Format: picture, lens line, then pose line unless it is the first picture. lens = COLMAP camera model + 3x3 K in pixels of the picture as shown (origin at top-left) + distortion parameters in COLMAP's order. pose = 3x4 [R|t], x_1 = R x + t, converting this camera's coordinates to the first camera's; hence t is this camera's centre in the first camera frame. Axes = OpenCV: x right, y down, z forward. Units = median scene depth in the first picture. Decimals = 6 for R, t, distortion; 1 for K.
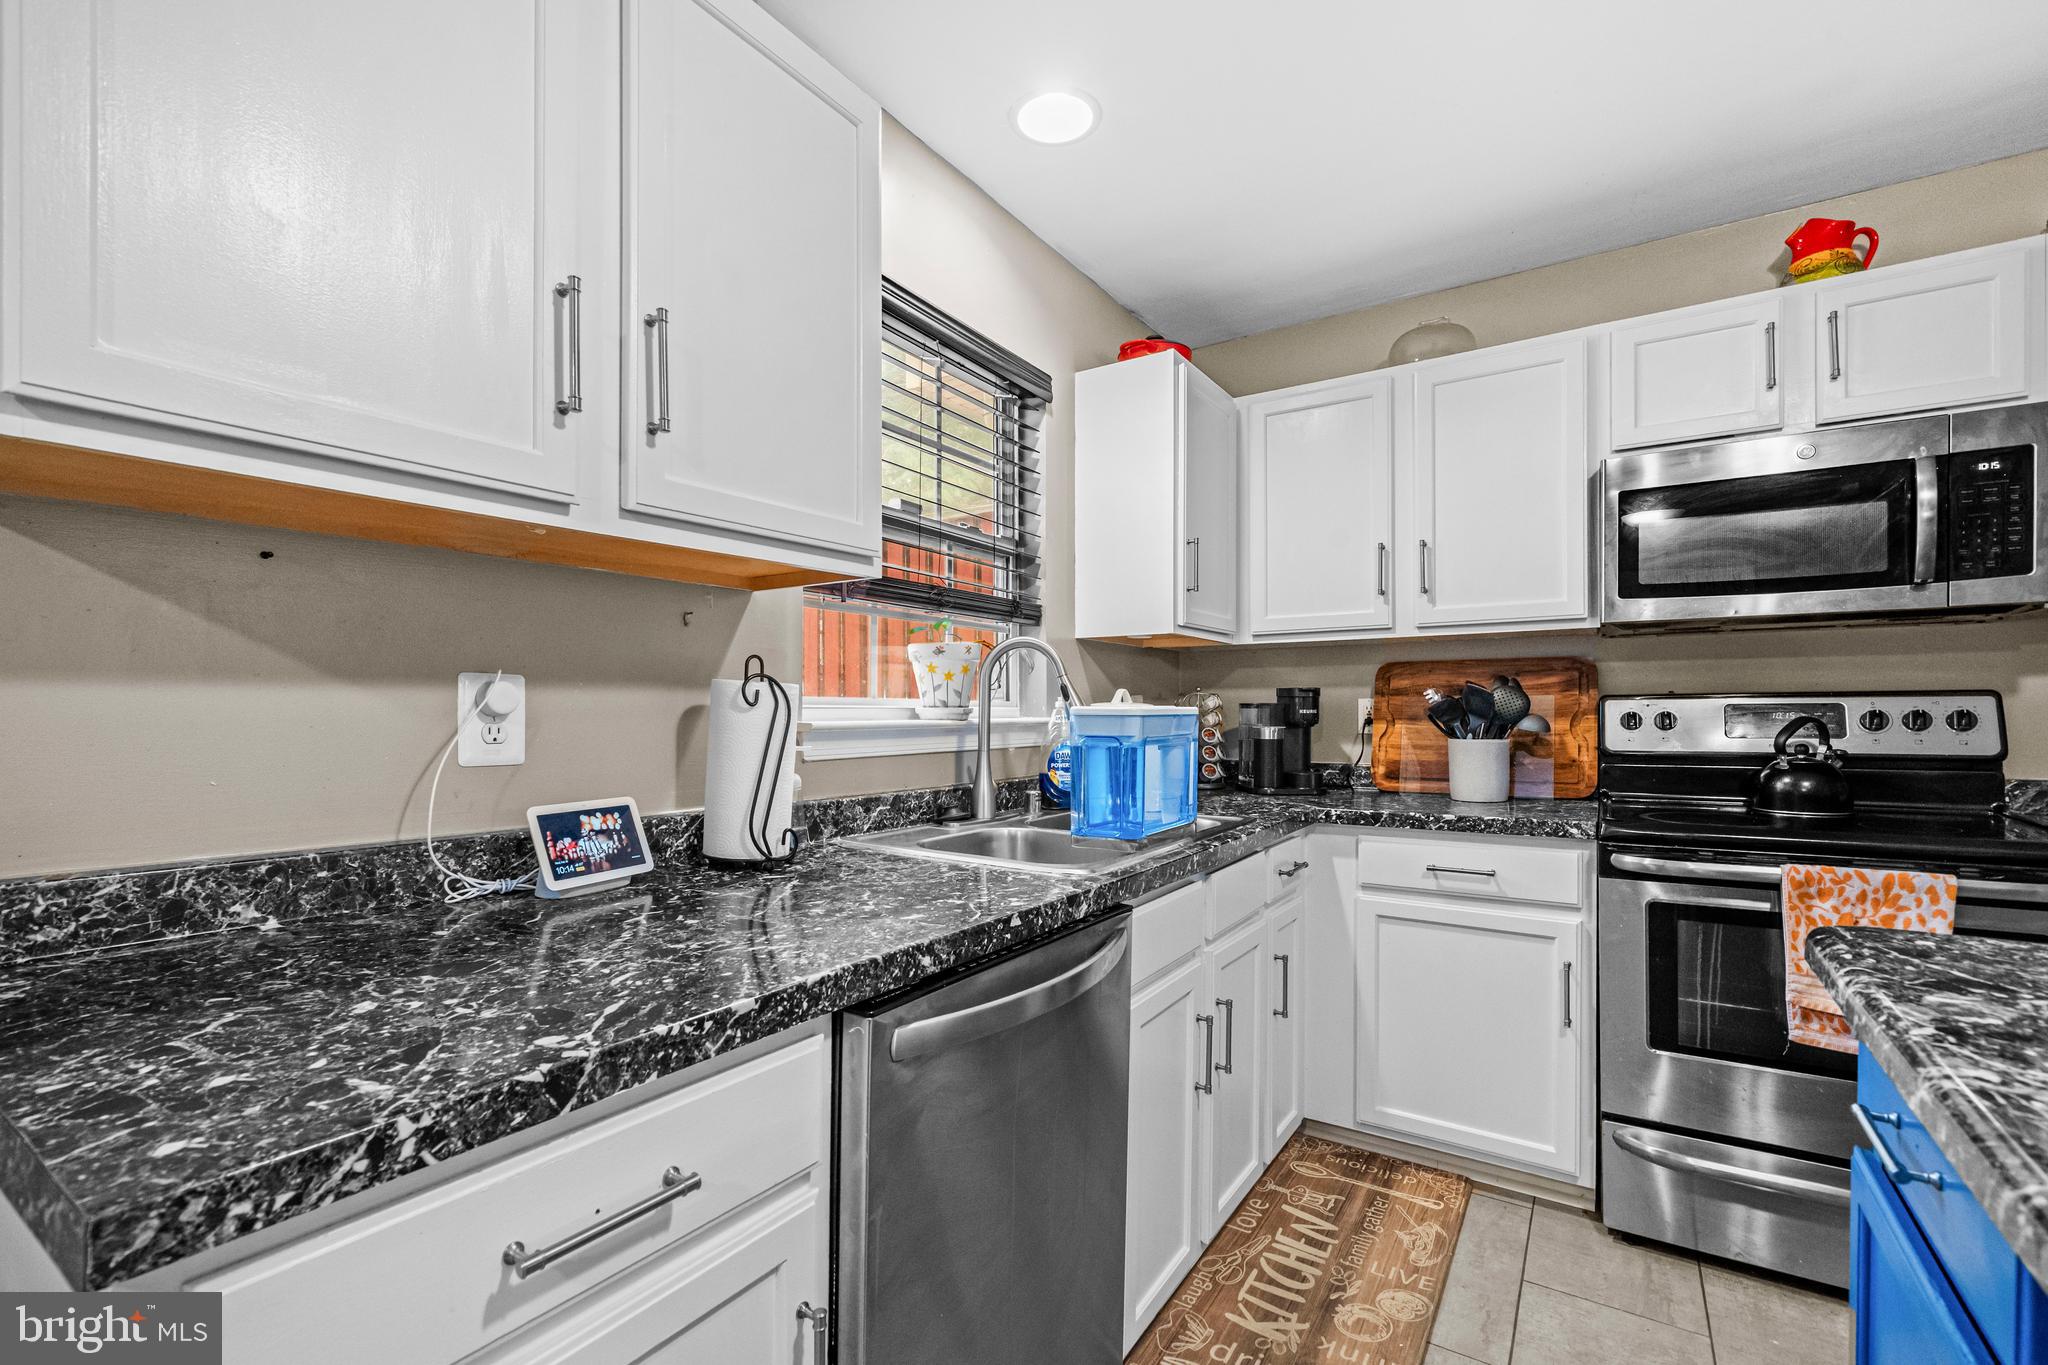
lens RADIAL K [[901.2, 0, 1002.5], [0, 901.2, 714.2], [0, 0, 1]] dist [-0.000522, -0.000226]
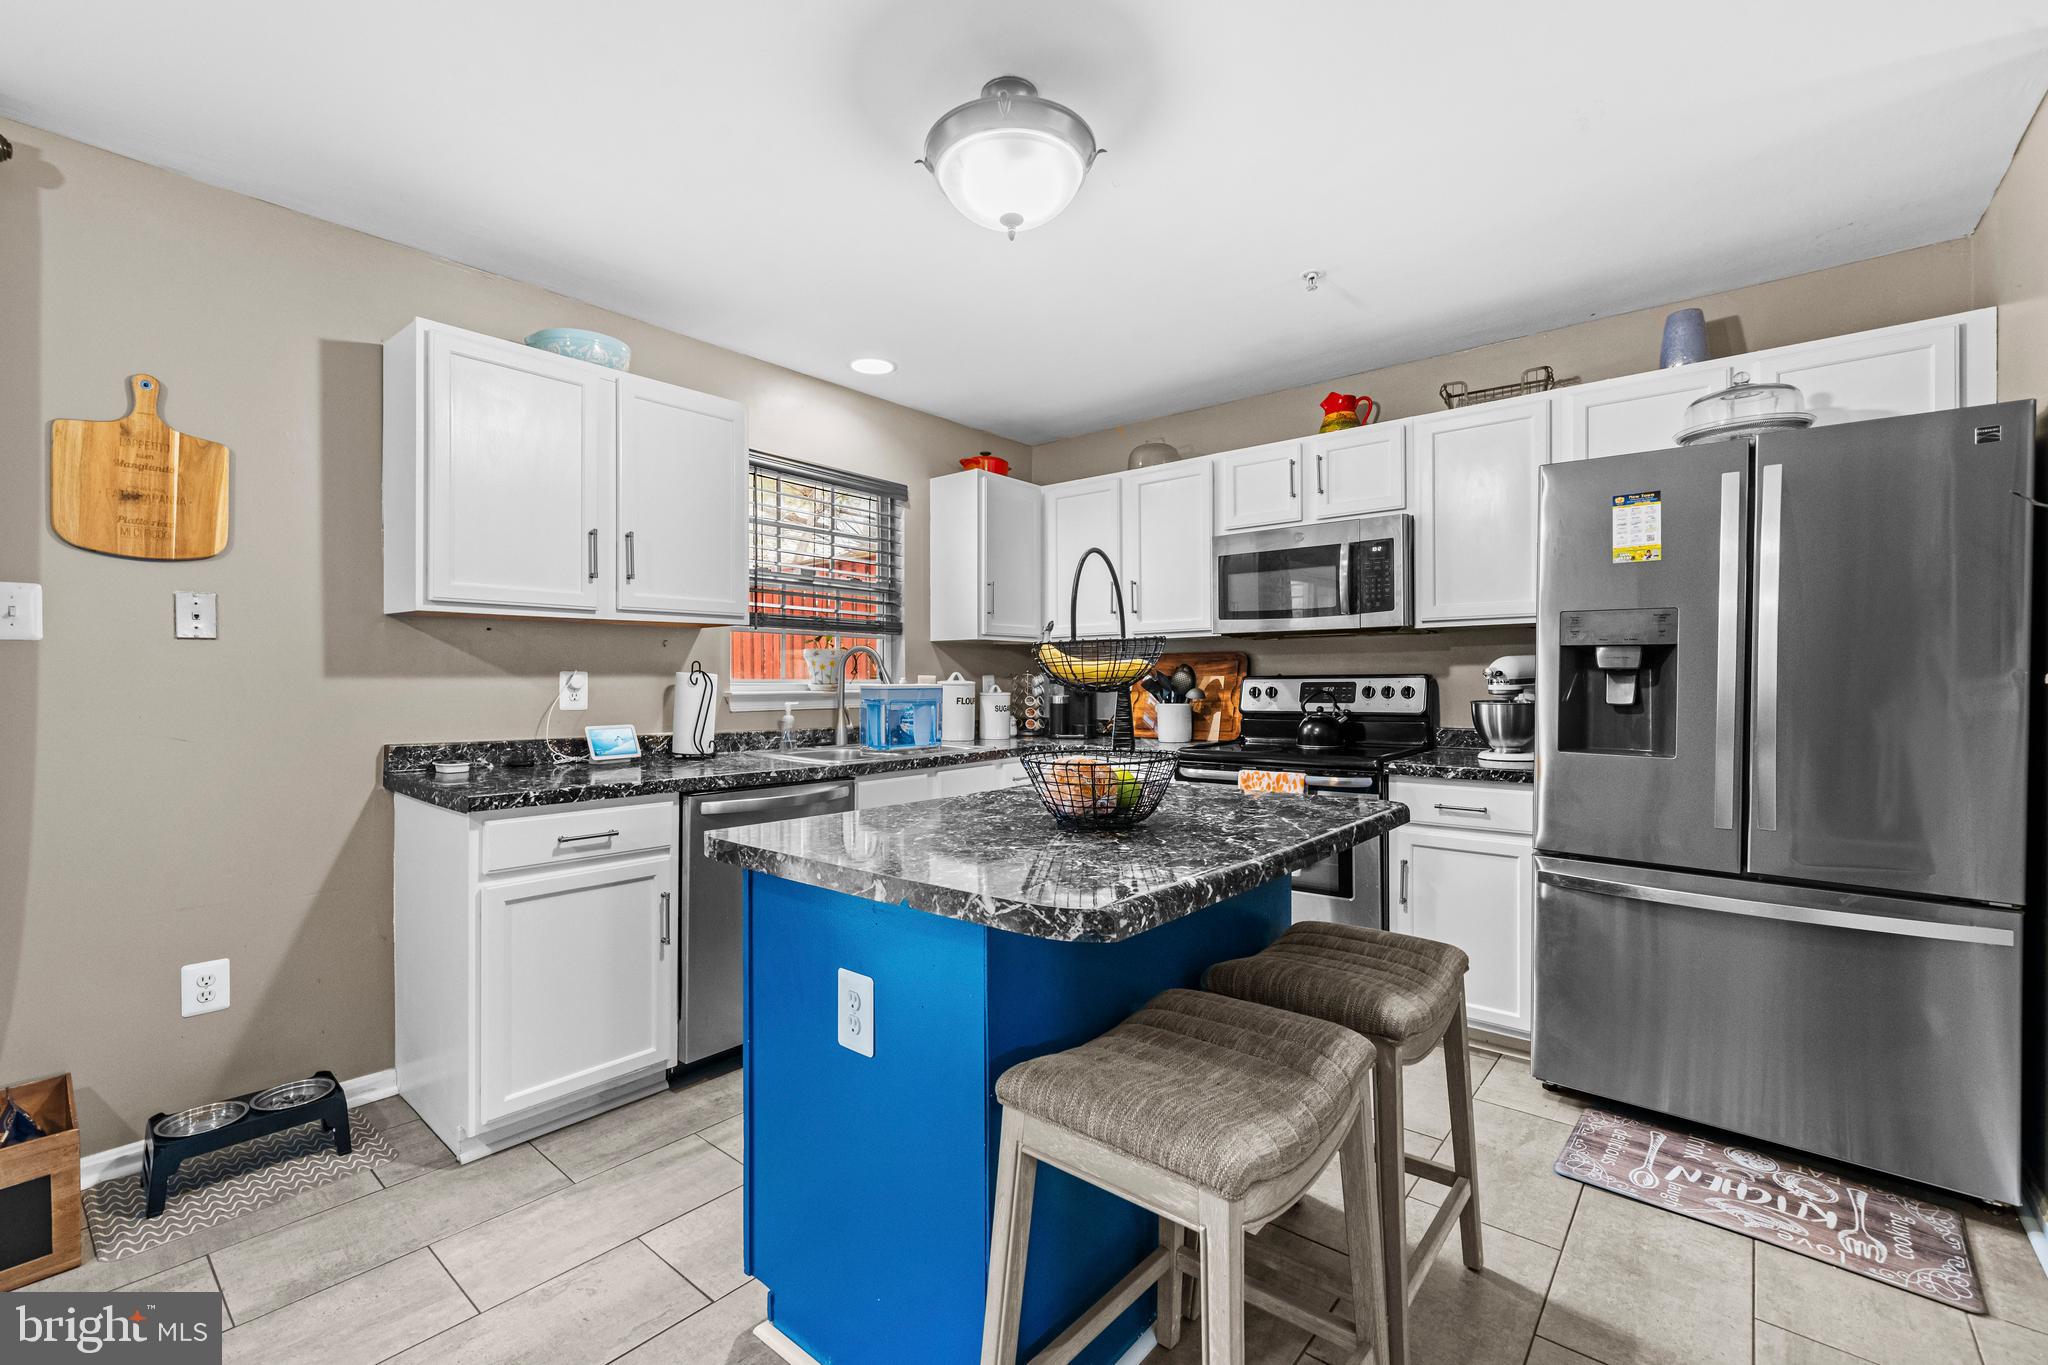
lens RADIAL K [[867.2, 0, 1013.2], [0, 867.2, 685.2], [0, 0, 1]] dist [-0.000894, -0.000458]
pose [[0.994494, 0.000638, -0.104790, 0.506377], [-0.000562, 1.000000, 0.000755, -0.007288], [0.104791, -0.000692, 0.994494, -0.706796]]
